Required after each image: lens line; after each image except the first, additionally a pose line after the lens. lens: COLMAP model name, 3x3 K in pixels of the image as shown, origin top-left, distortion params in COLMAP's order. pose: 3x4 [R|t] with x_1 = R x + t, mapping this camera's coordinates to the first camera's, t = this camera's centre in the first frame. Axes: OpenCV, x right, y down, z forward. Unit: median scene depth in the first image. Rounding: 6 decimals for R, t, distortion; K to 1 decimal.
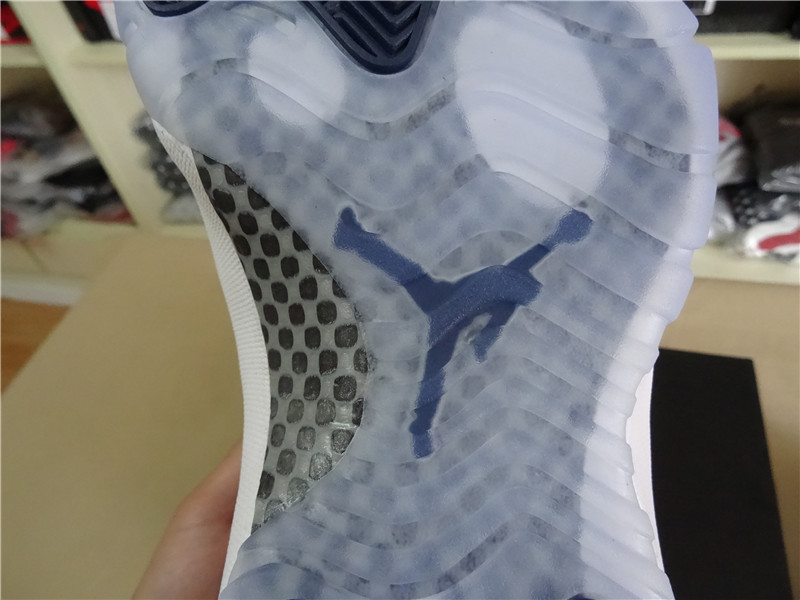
lens RADIAL K [[573.4, 0, 399.0], [0, 573.4, 294.9], [0, 0, 1]] dist [0.007615, -0.010784]
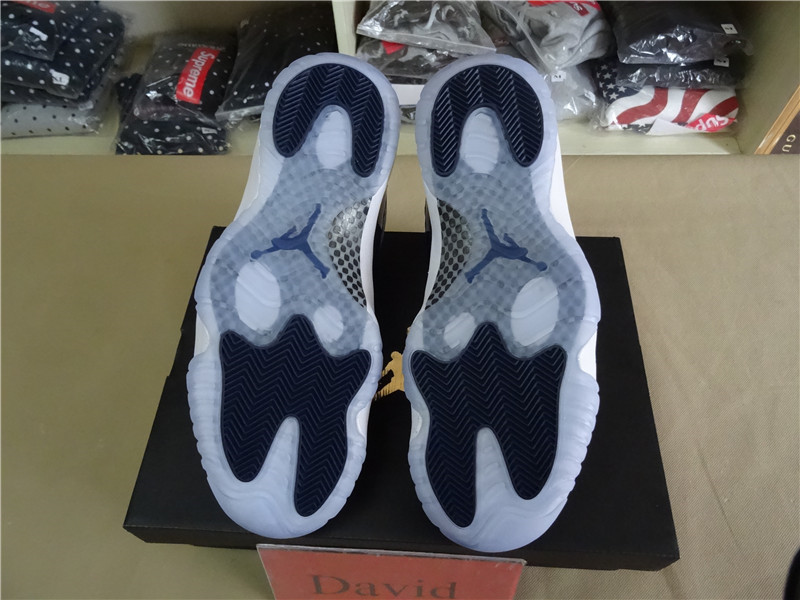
lens RADIAL K [[573.4, 0, 398.4], [0, 573.4, 301.4], [0, 0, 1]] dist [0.007615, -0.010784]
pose [[-0.964071, -0.240734, -0.112315, -0.167809], [0.194040, -0.926923, 0.321188, -1.232679], [-0.181428, 0.287854, 0.940332, -2.088330]]
